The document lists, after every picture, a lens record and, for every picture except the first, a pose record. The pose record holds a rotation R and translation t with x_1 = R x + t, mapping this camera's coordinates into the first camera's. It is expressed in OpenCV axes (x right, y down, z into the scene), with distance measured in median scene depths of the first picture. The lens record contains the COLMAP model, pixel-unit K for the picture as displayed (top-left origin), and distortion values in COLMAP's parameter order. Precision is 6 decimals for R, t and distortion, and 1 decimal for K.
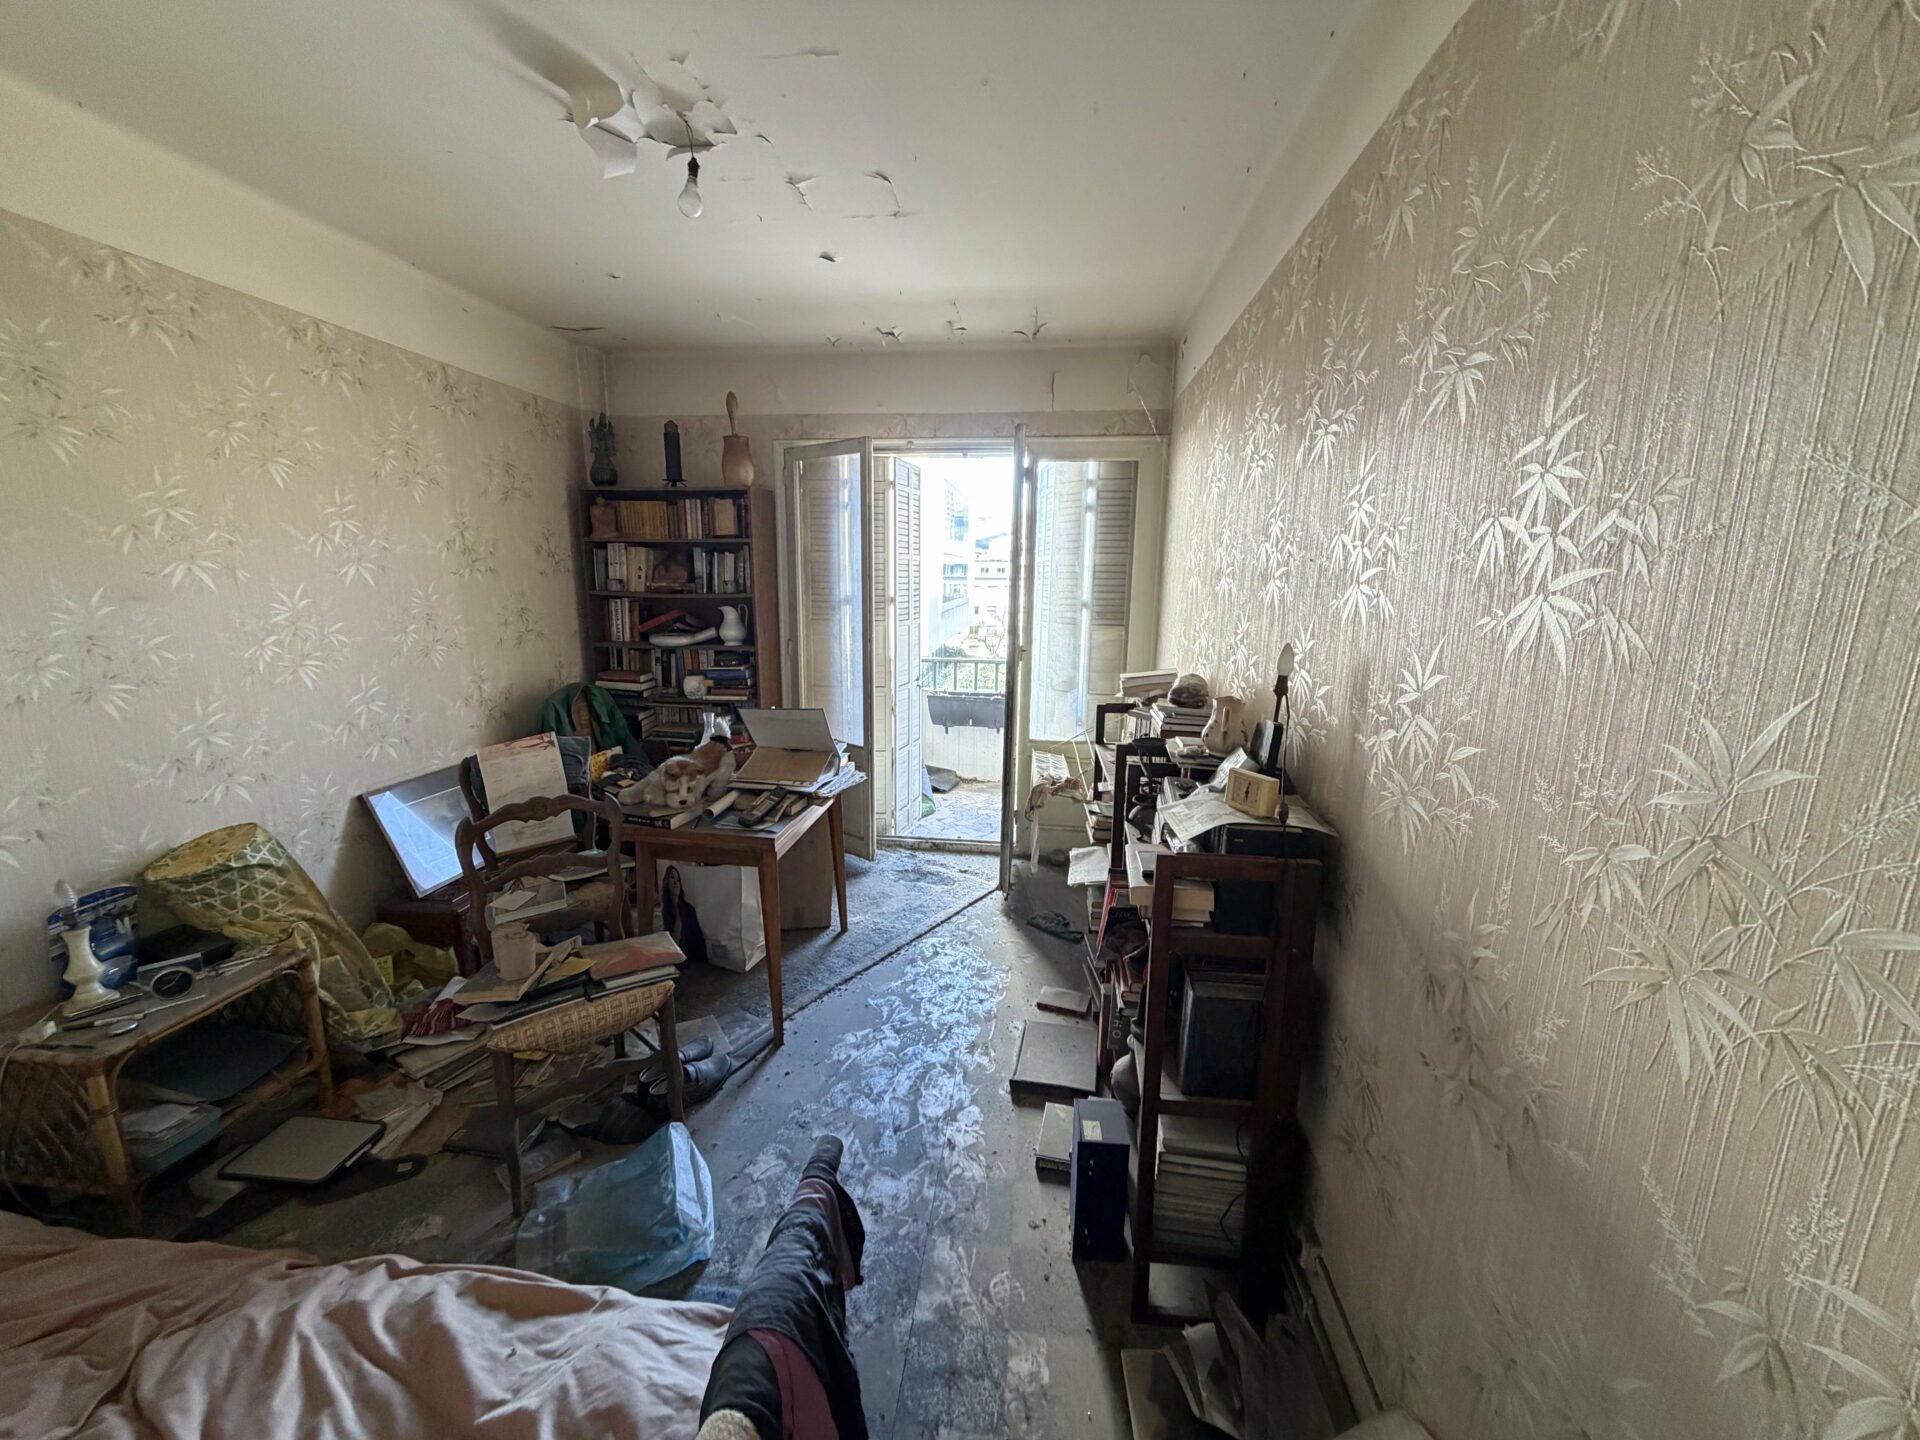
lens RADIAL K [[763.9, 0, 957.2], [0, 763.9, 719.4], [0, 0, 1]] dist [-0.000004, -0.000322]
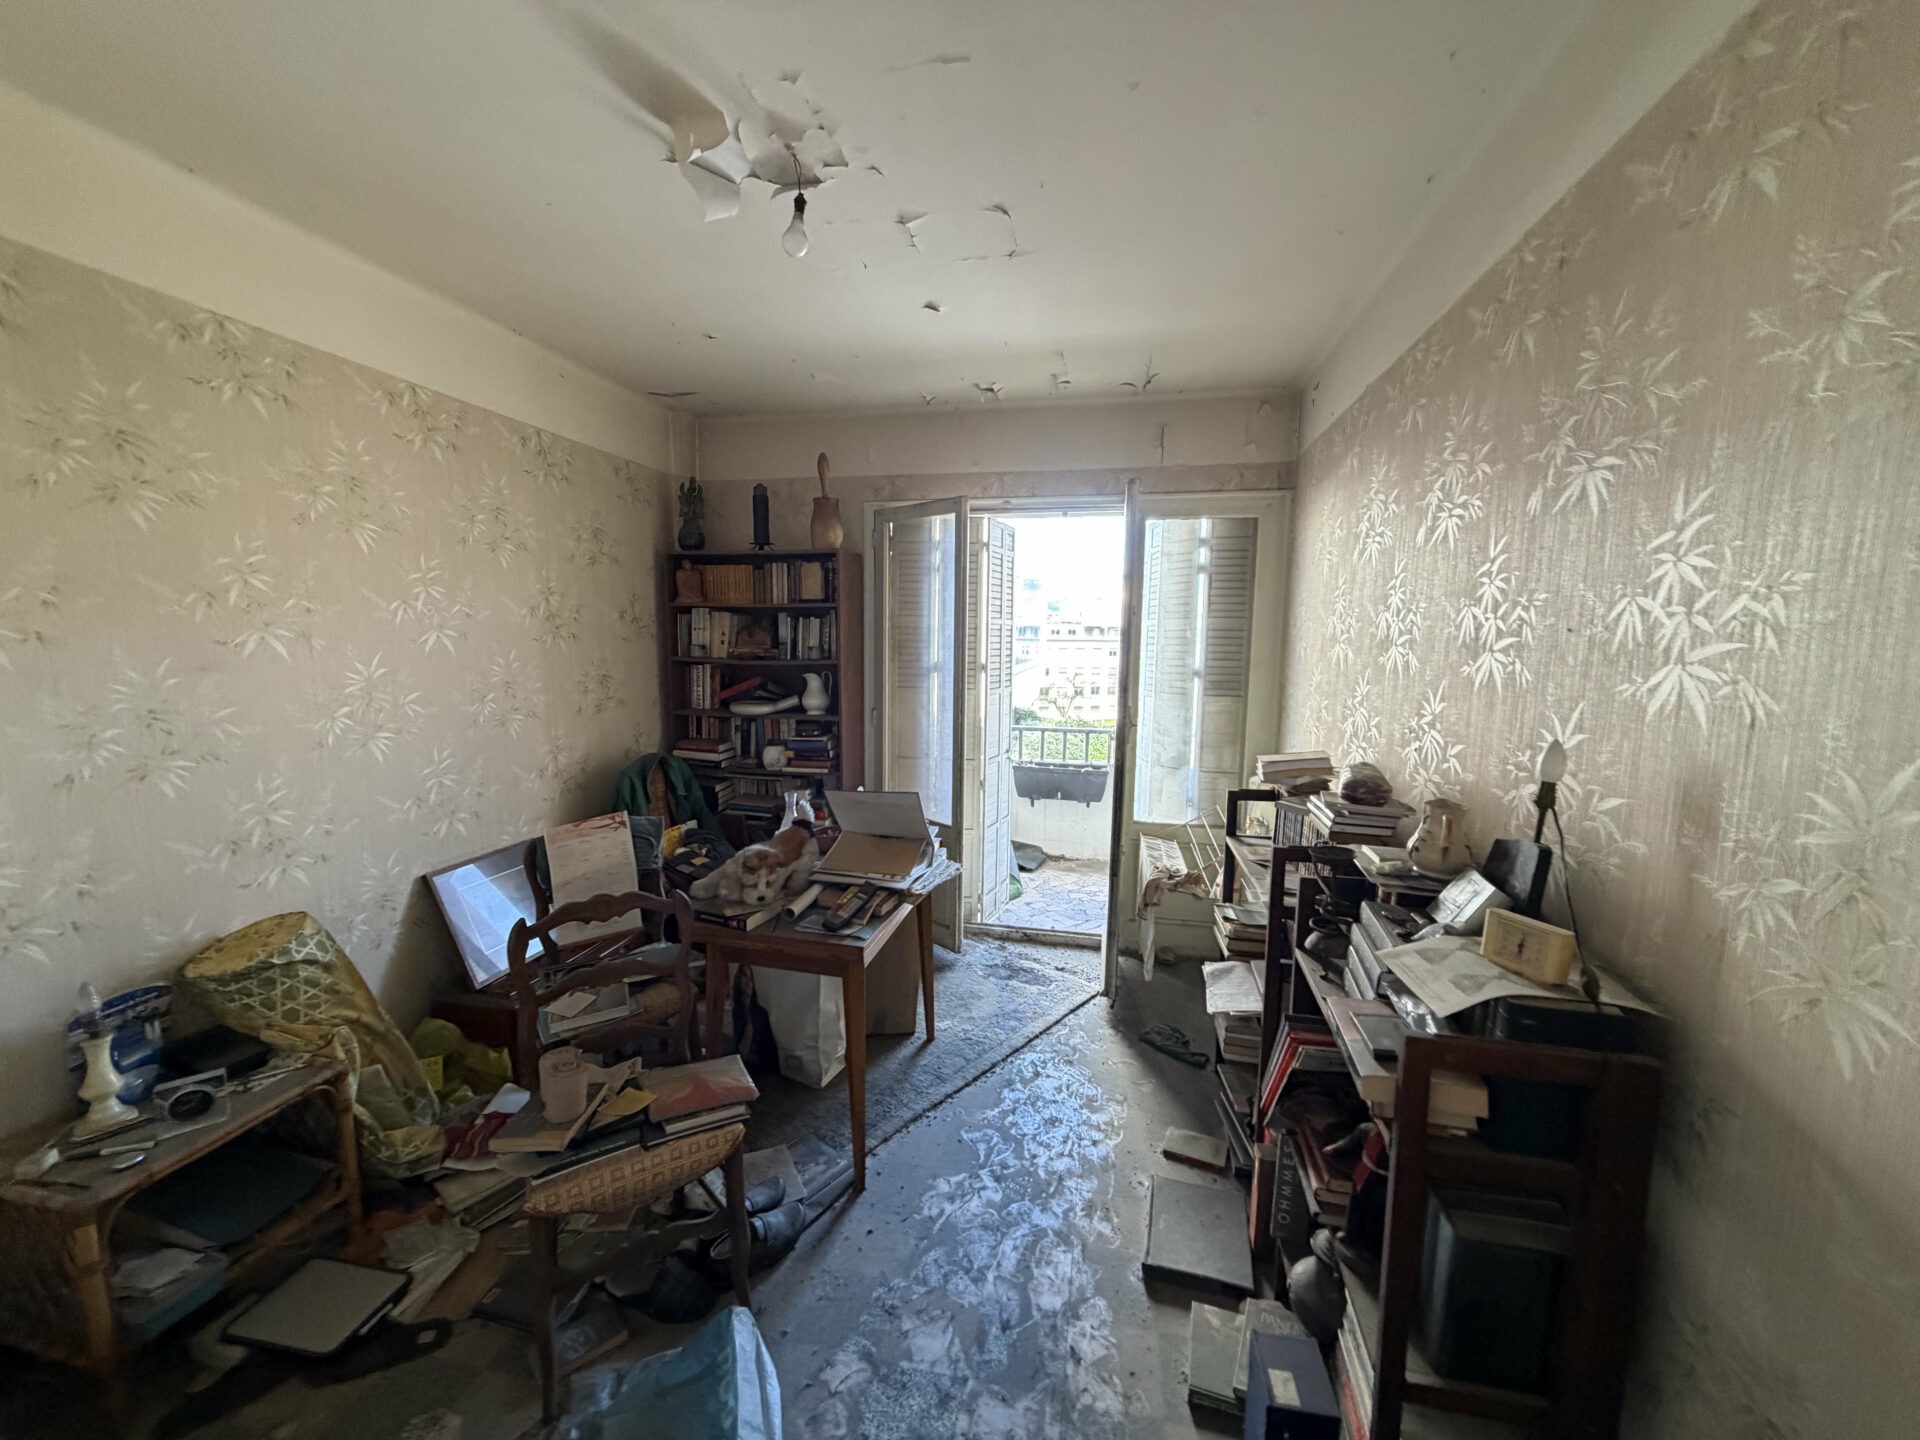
lens RADIAL K [[763.9, 0, 958.6], [0, 763.9, 718.3], [0, 0, 1]] dist [-0.000004, -0.000322]
pose [[0.996083, 0.009801, -0.087878, -0.059772], [-0.016820, 0.996694, -0.079485, -0.034887], [0.086808, 0.080651, 0.992955, 0.135853]]
